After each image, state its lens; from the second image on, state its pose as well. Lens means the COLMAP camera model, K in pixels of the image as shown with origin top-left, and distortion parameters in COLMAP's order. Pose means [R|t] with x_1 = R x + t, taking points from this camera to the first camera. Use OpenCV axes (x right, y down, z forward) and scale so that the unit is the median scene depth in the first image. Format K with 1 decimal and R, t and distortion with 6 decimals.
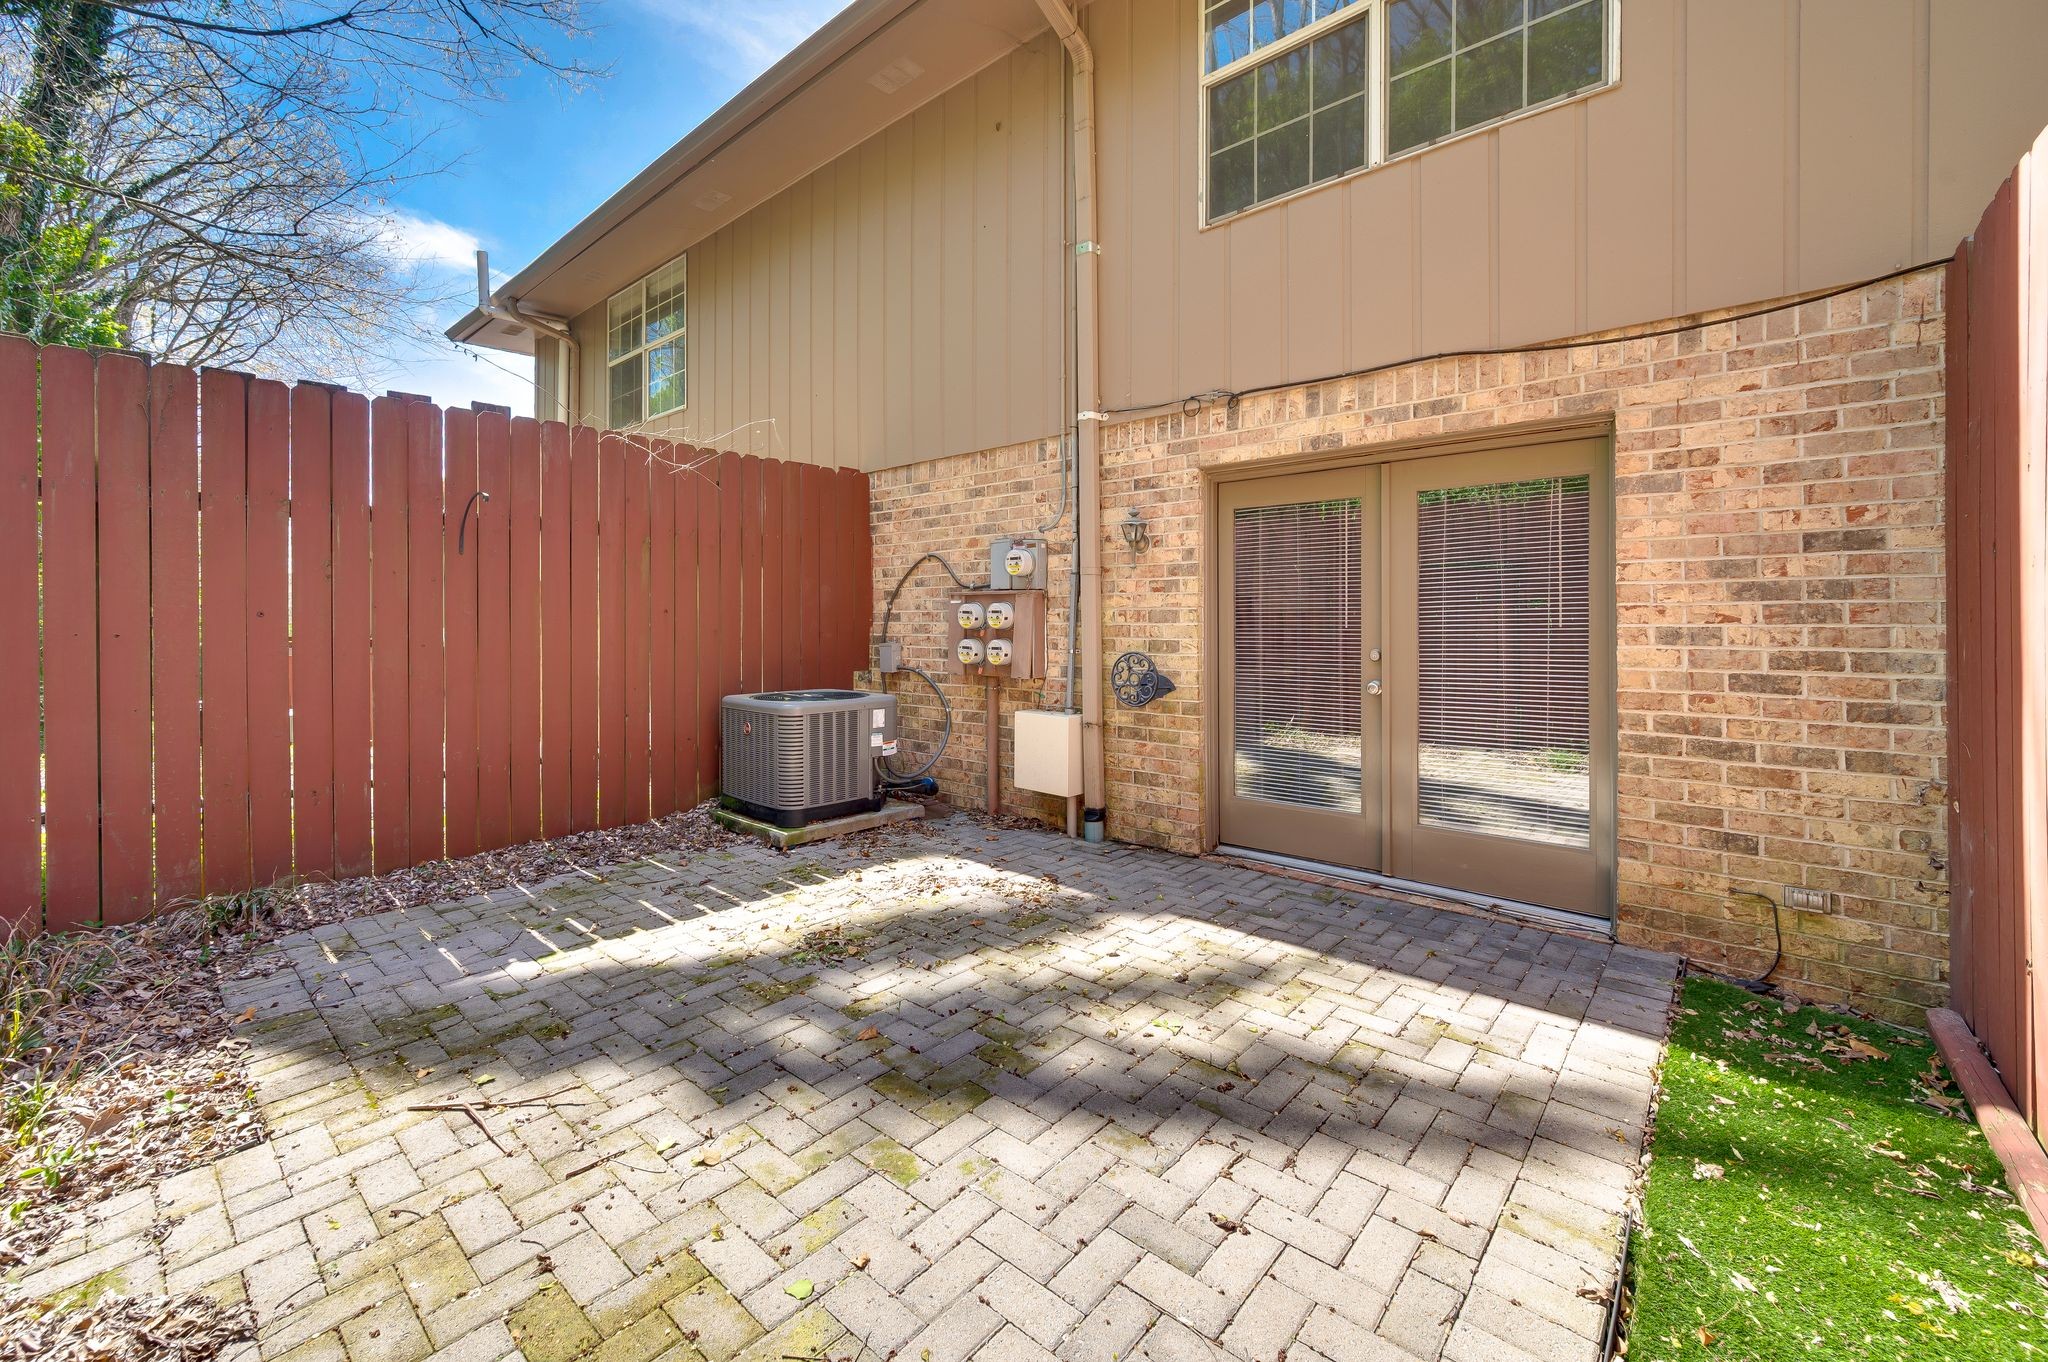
lens RADIAL K [[822.2, 0, 1023.5], [0, 822.2, 611.9], [0, 0, 1]] dist [-0.003499, -0.000036]
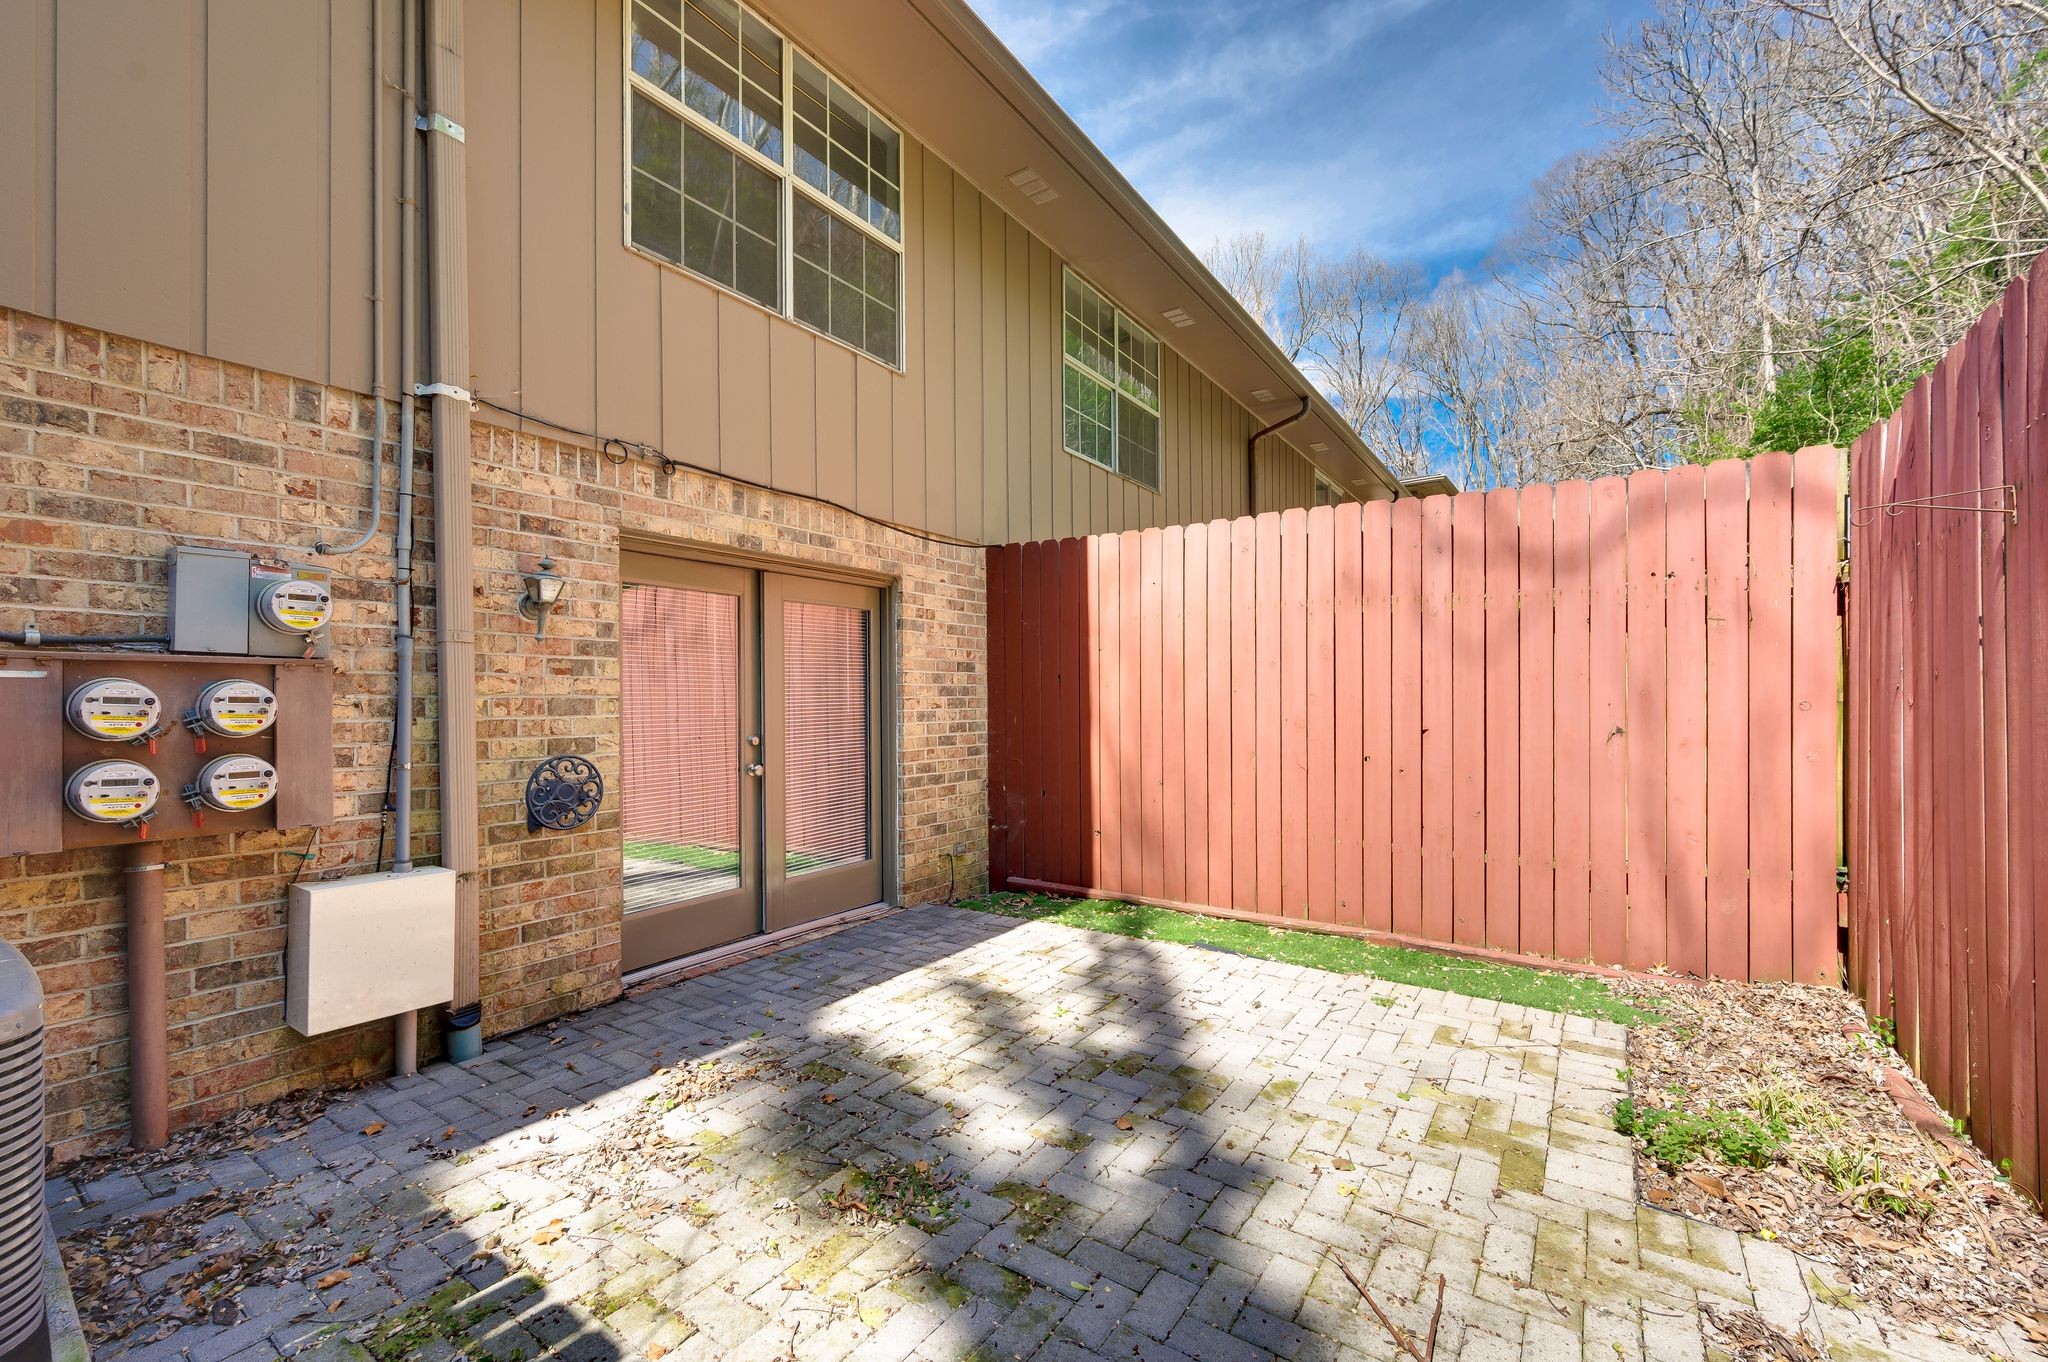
lens RADIAL K [[822.2, 0, 1028.0], [0, 822.2, 683.8], [0, 0, 1]] dist [-0.003499, -0.000036]
pose [[-0.113718, 0.022765, 0.993252, -0.851115], [-0.002737, 0.999726, -0.023226, 0.001088], [-0.993509, -0.005360, -0.113625, 0.885154]]
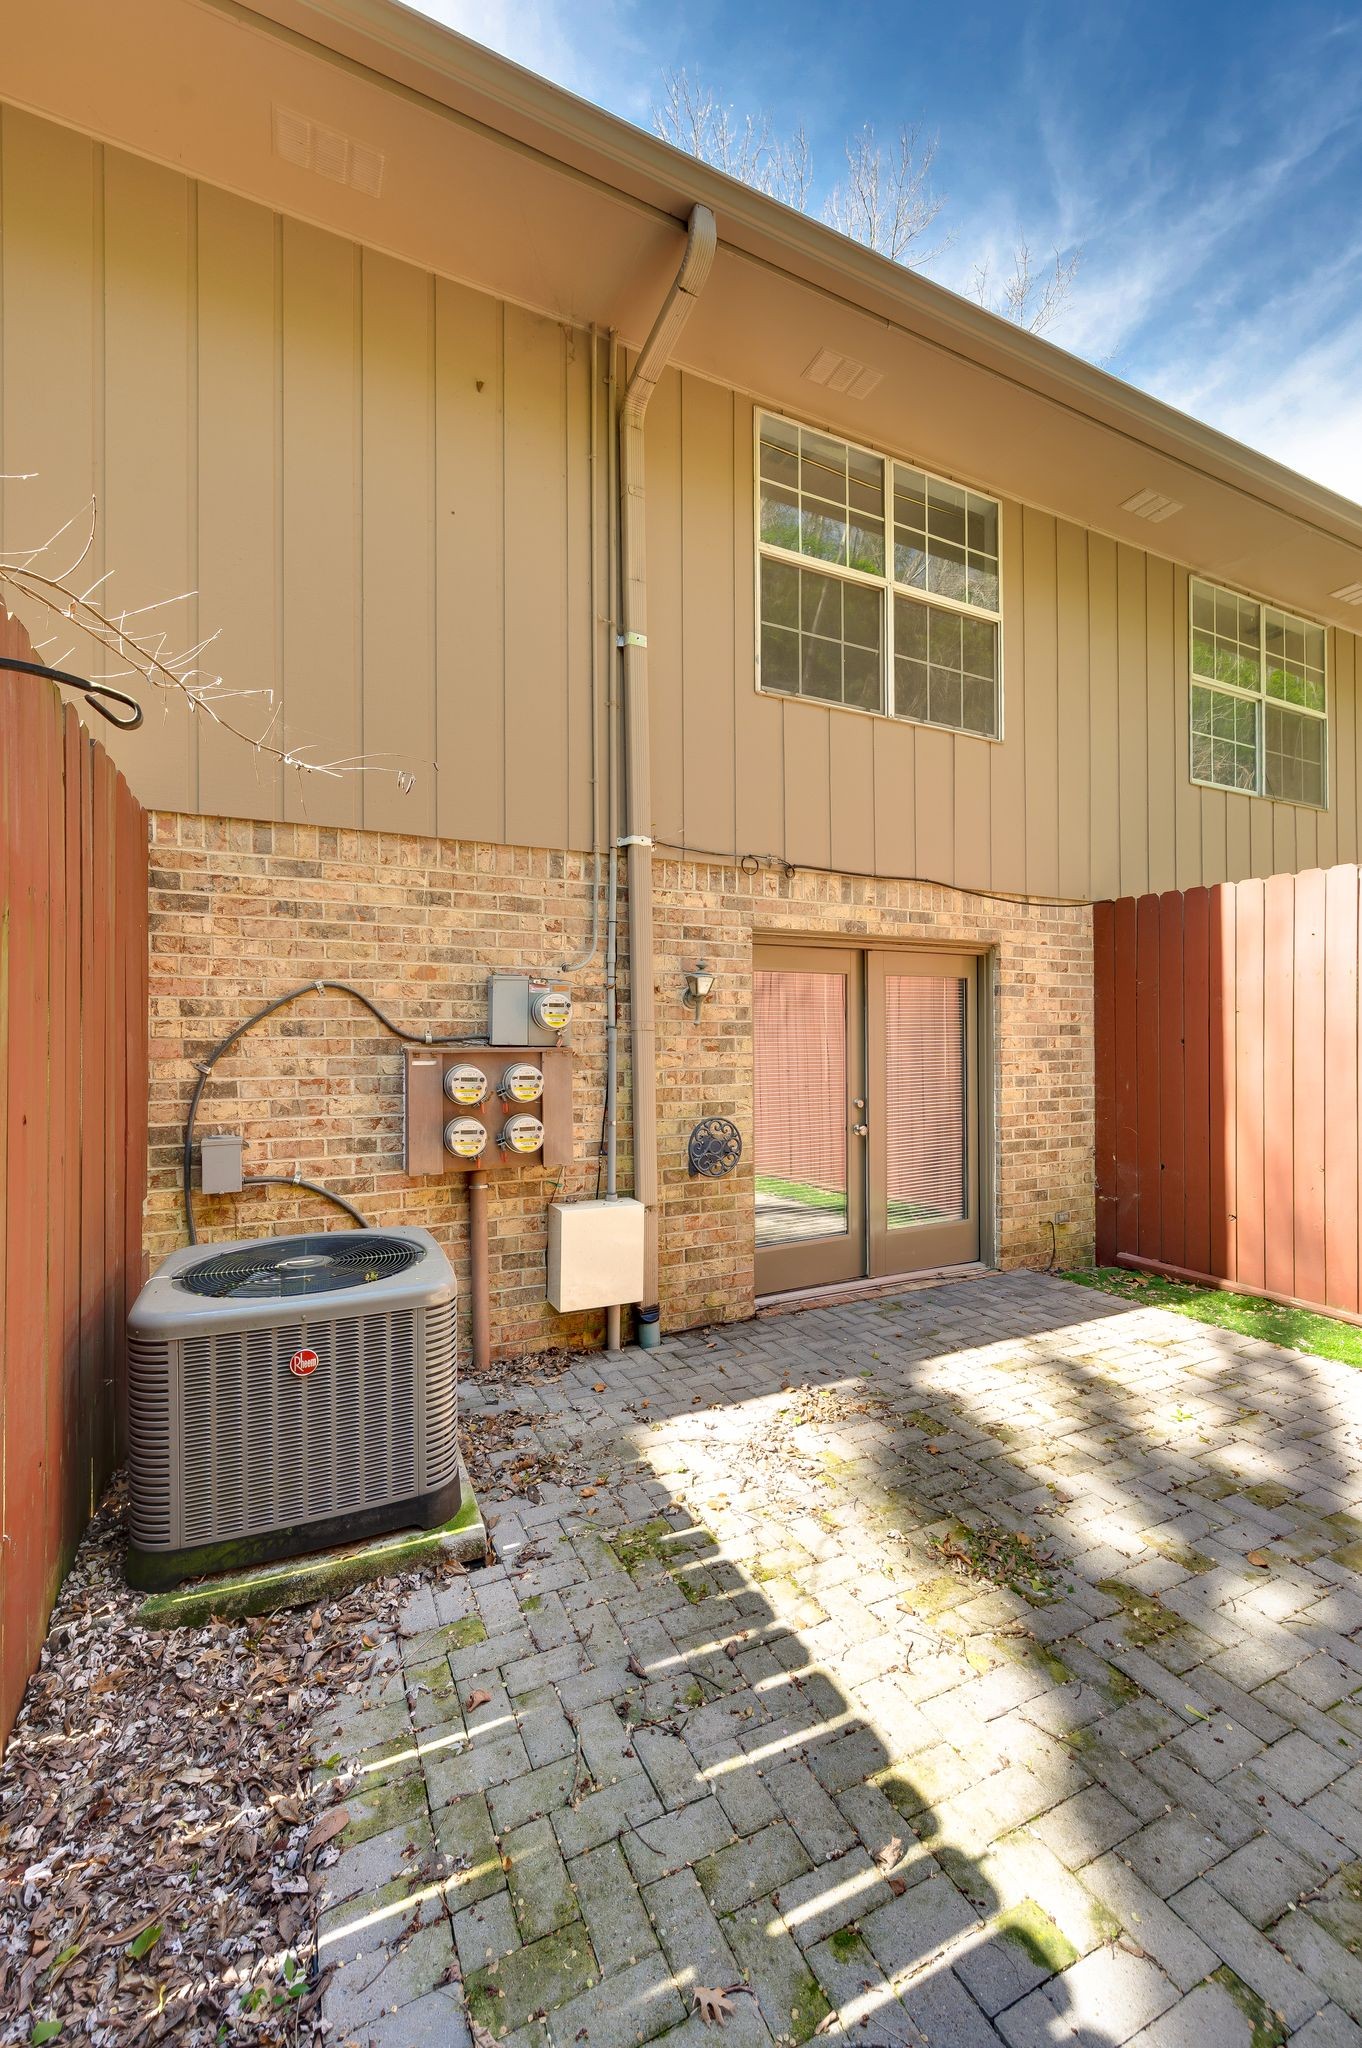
lens RADIAL K [[822.2, 0, 681.6], [0, 822.2, 1015.7], [0, 0, 1]] dist [-0.003499, -0.000036]
pose [[0.391495, 0.014488, 0.920066, -0.958048], [-0.011934, 0.999872, -0.010666, -0.072874], [-0.920103, -0.006804, 0.391618, 0.890822]]
